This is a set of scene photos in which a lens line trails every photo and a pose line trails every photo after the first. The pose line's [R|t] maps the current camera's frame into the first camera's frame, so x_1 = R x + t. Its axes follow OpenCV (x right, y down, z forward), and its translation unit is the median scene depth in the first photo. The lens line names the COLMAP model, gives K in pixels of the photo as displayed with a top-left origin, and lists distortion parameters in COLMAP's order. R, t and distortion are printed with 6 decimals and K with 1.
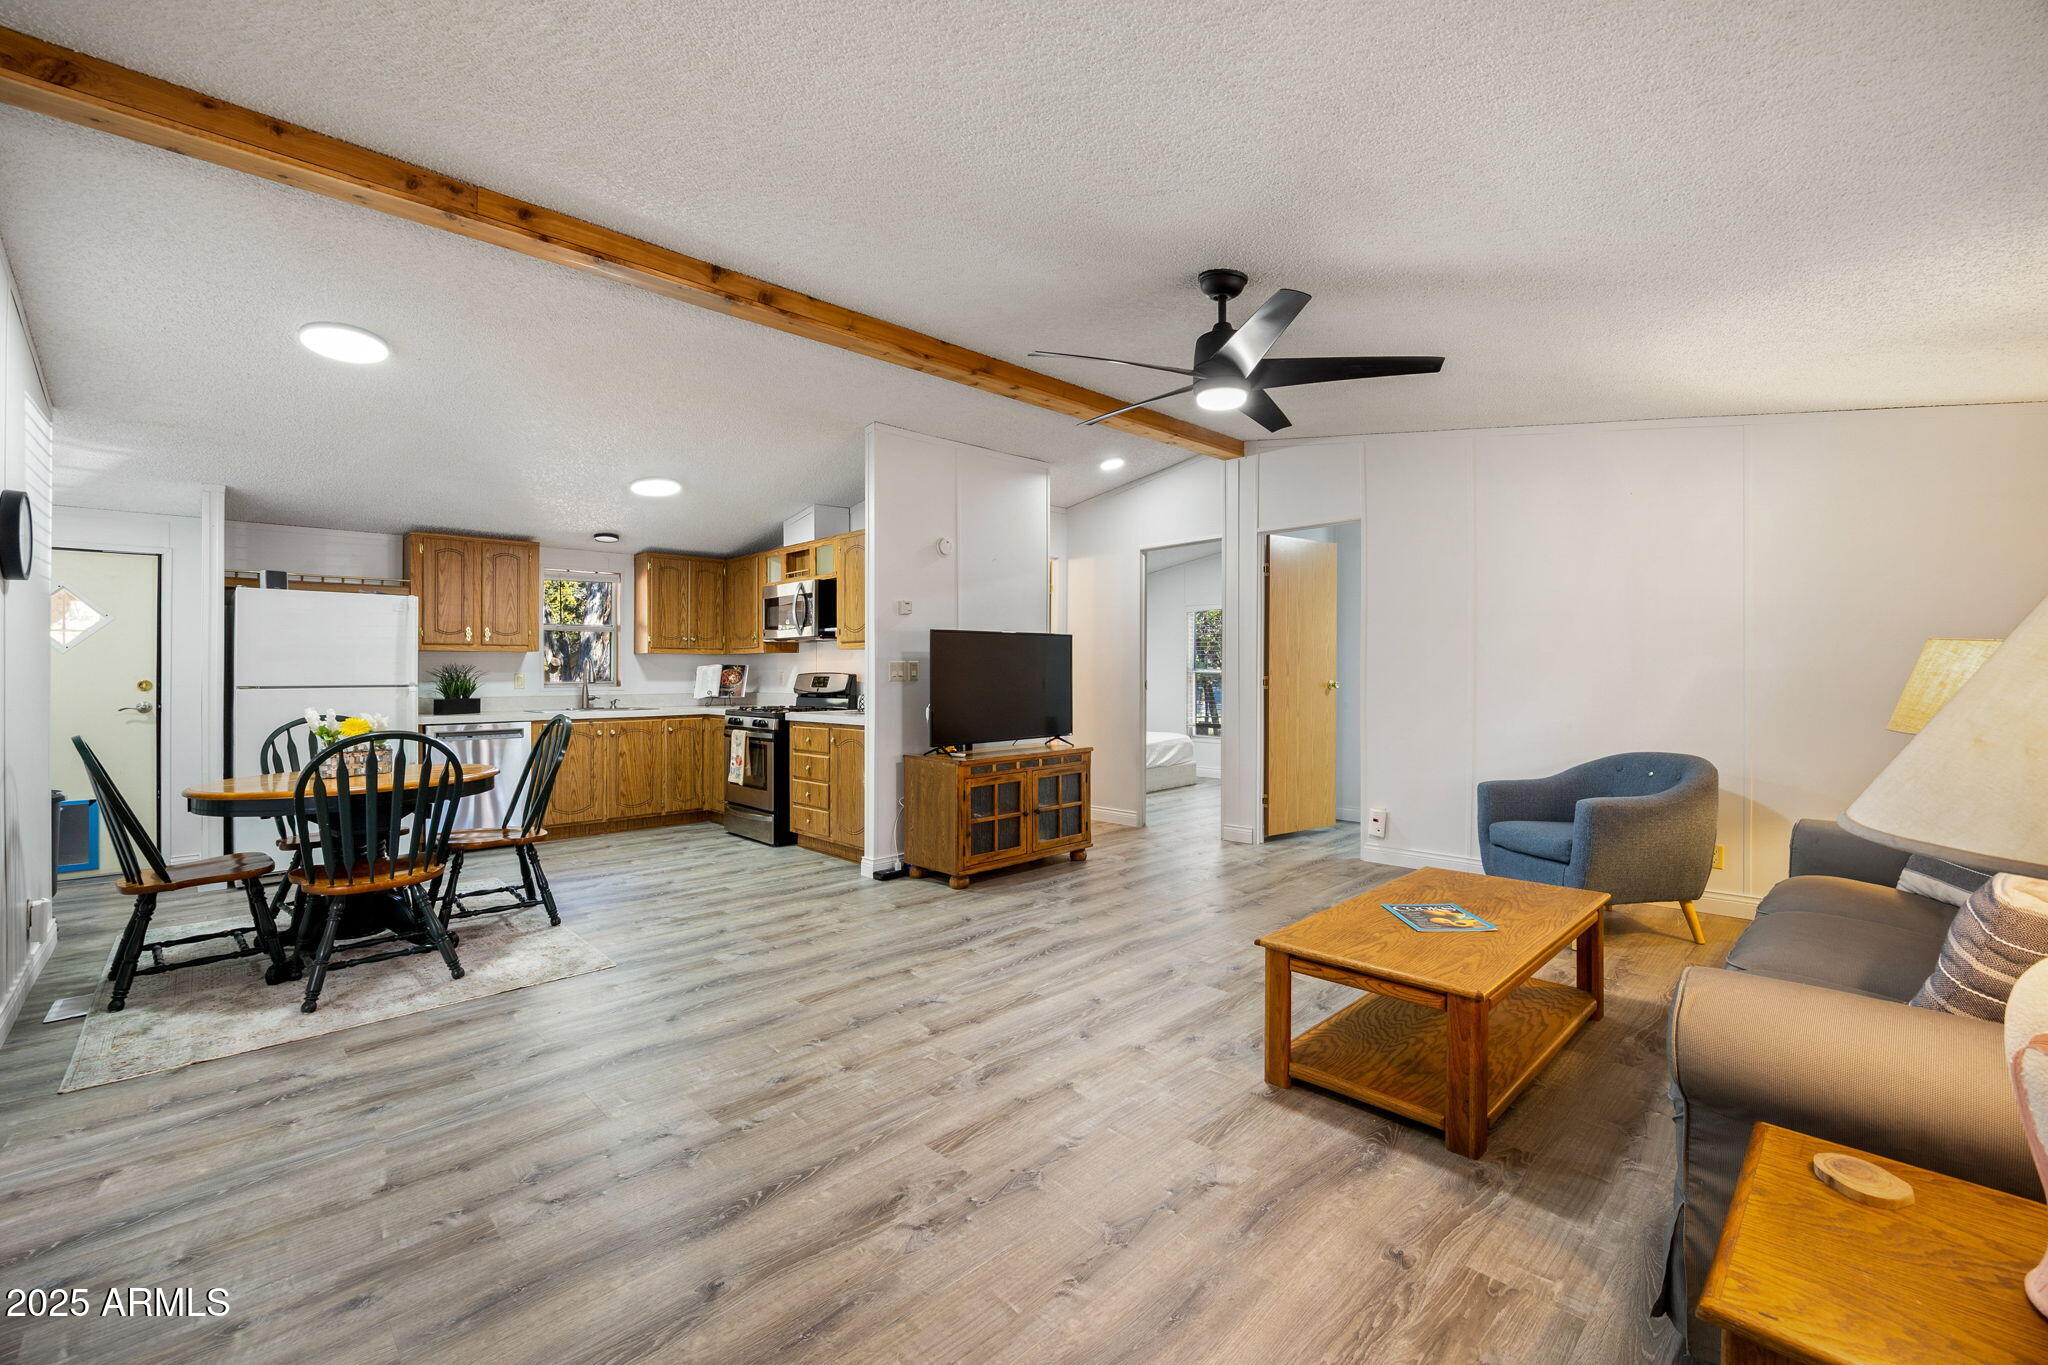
lens RADIAL K [[865.1, 0, 1027.3], [0, 865.1, 655.5], [0, 0, 1]] dist [-0.002608, -0.000547]
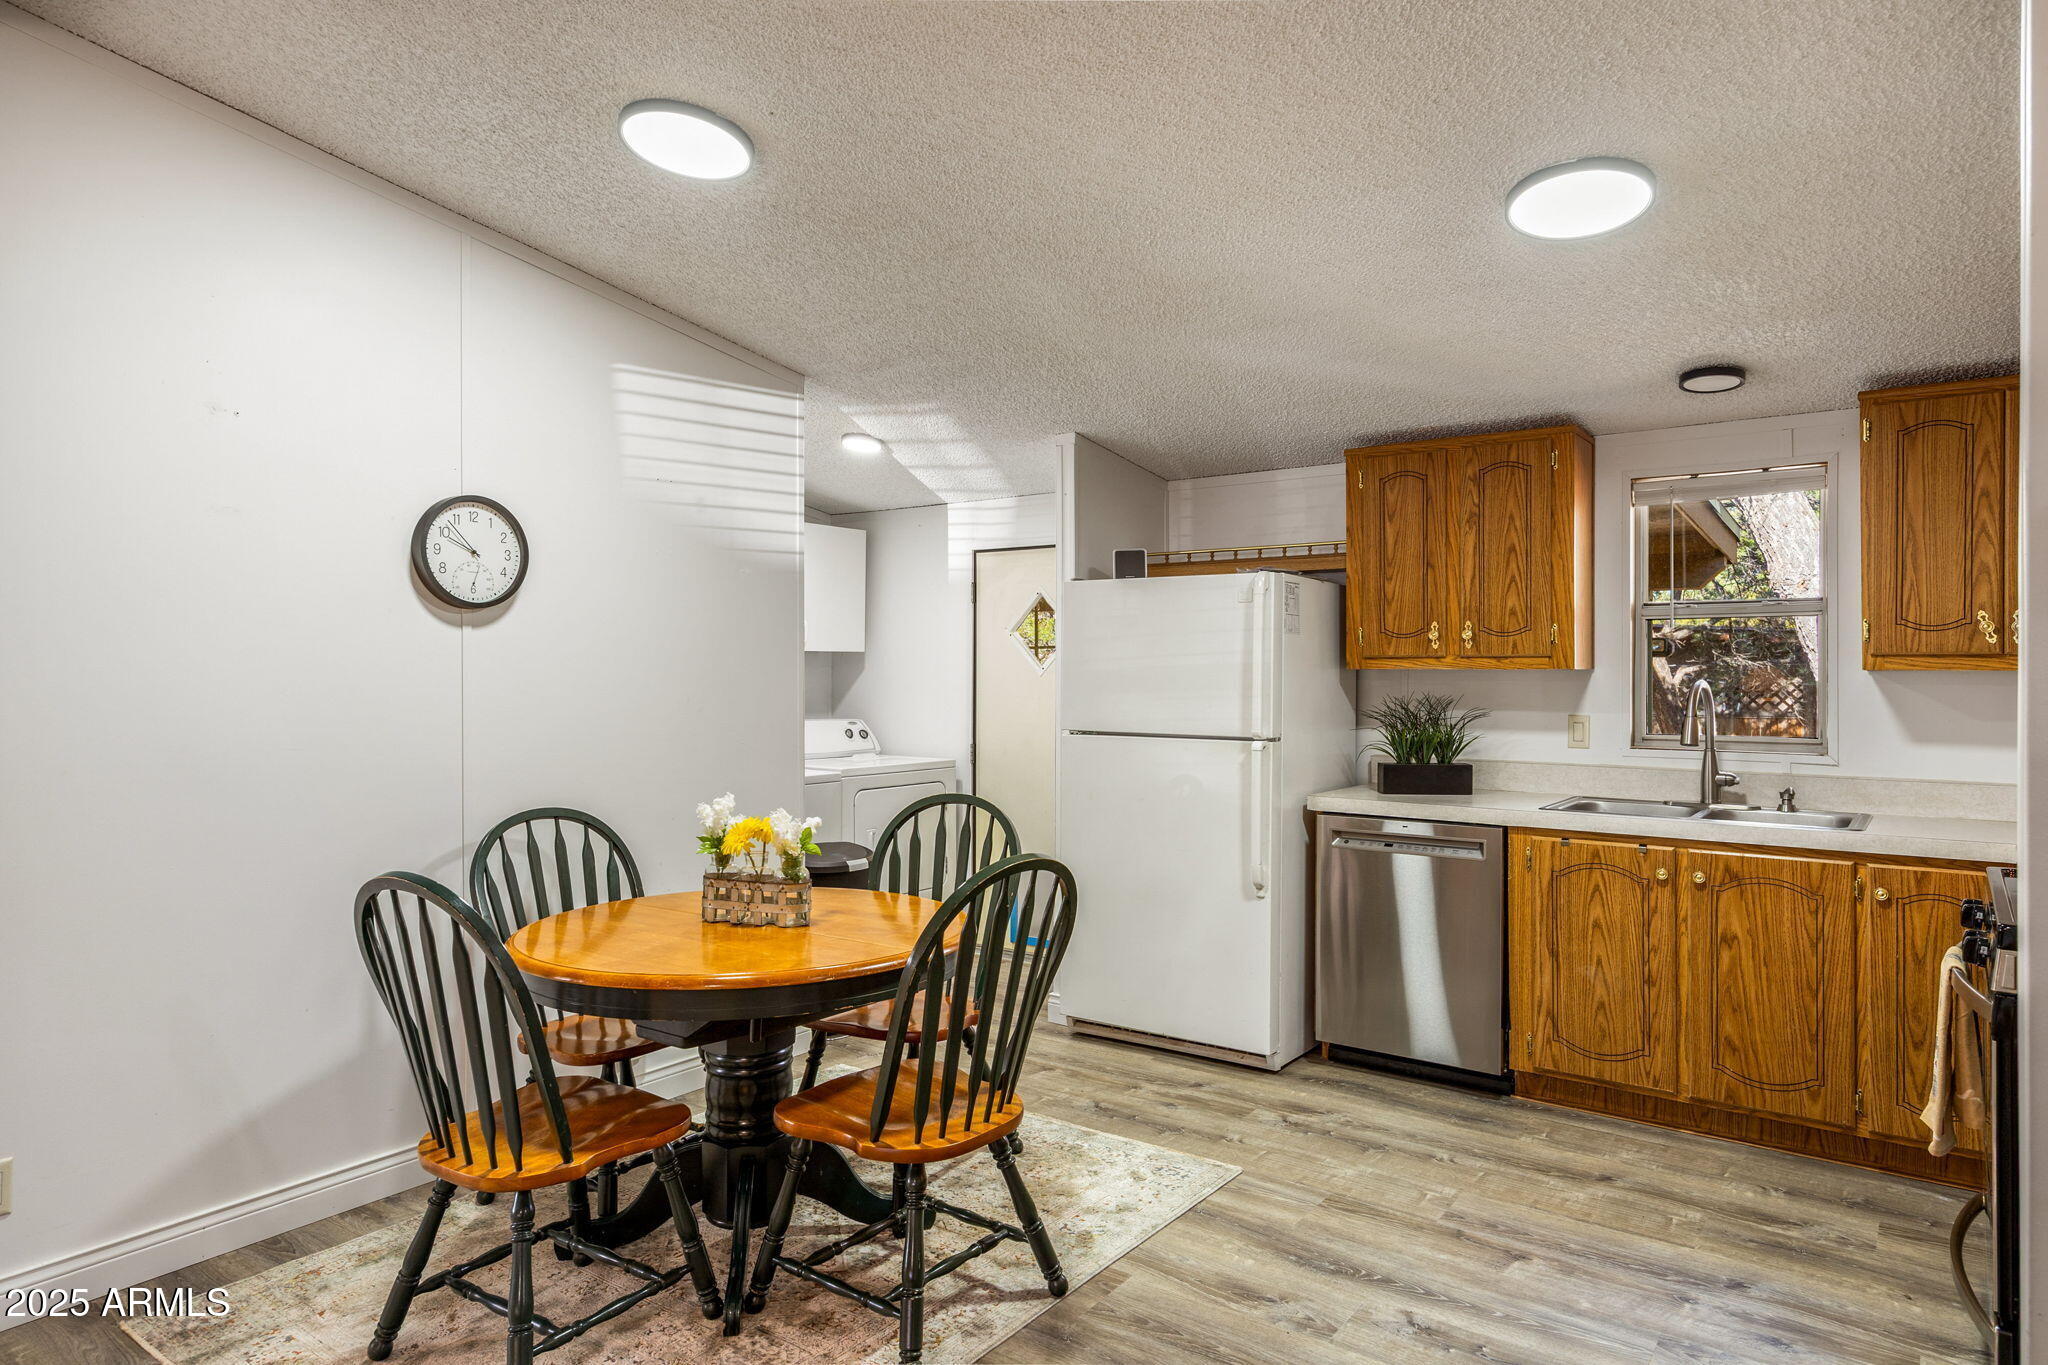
lens RADIAL K [[1203.5, 0, 1038.9], [0, 1203.5, 666.8], [0, 0, 1]] dist [0.014248, -0.001220]
pose [[0.191230, 0.007746, -0.981515, -0.003958], [0.021151, 0.999704, 0.012011, -0.020027], [0.981317, -0.023057, 0.191010, 0.636711]]
